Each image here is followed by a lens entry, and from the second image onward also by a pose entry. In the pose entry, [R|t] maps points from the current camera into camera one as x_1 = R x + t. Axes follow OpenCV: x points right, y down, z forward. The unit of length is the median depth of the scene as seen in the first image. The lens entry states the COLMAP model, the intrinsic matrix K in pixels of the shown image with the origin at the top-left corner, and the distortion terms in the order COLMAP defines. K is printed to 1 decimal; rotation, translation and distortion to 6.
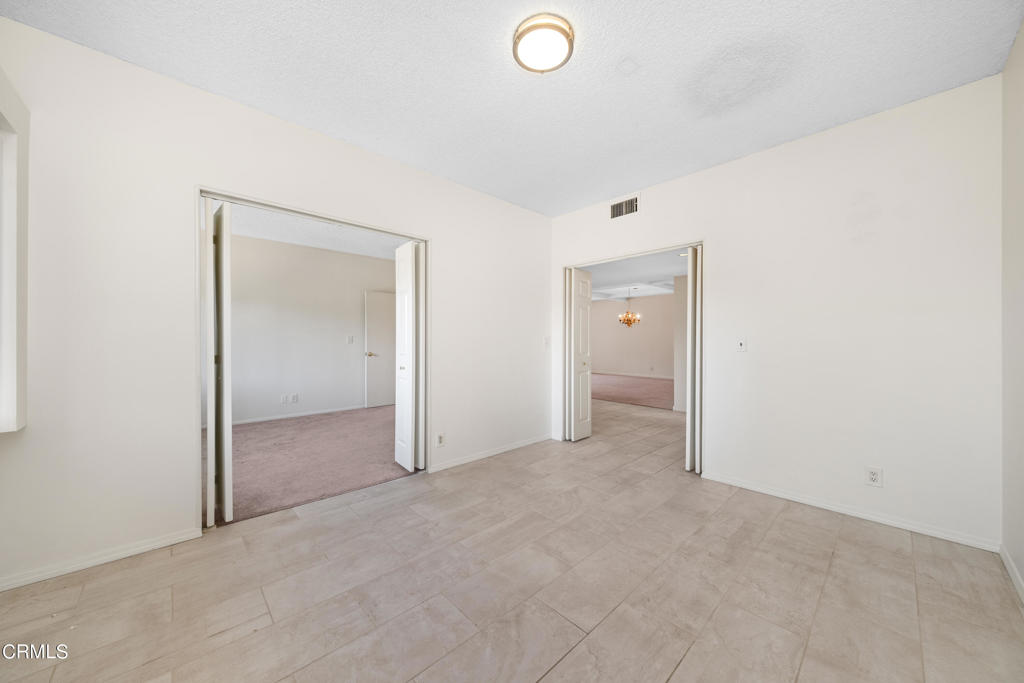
lens RADIAL K [[362.6, 0, 512.0], [0, 362.6, 341.5], [0, 0, 1]] dist [0.000838, 0.000061]
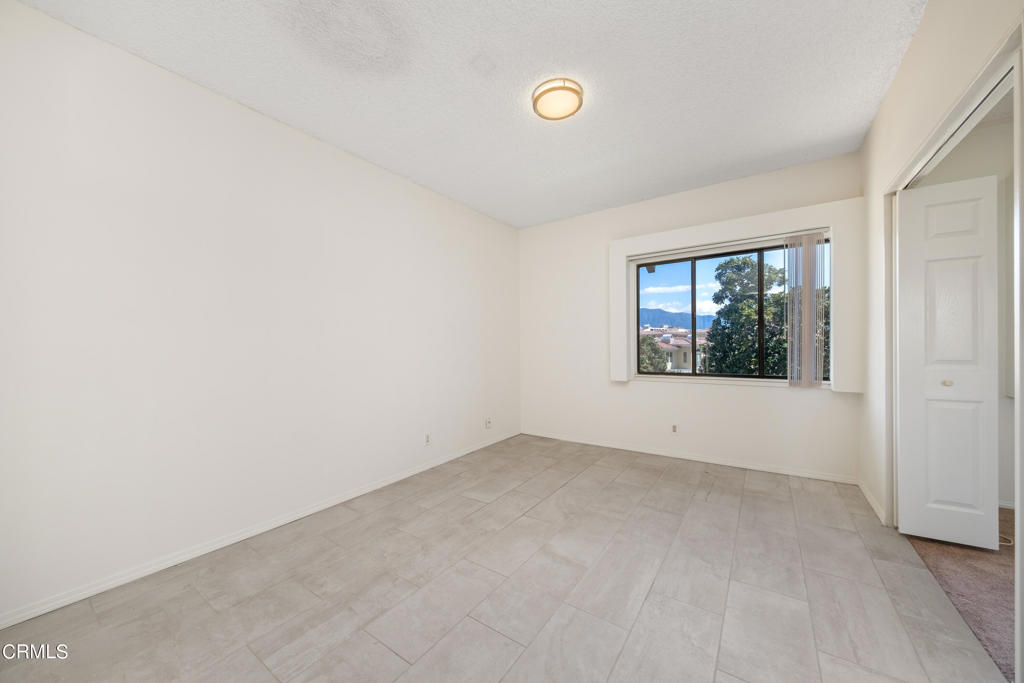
lens RADIAL K [[382.3, 0, 511.7], [0, 382.3, 349.1], [0, 0, 1]] dist [0.000350, -0.000028]
pose [[-0.979076, 0.009513, -0.203274, 0.464207], [0.007948, 0.999932, 0.008514, 0.006421], [0.203341, 0.006720, -0.979085, 2.045938]]
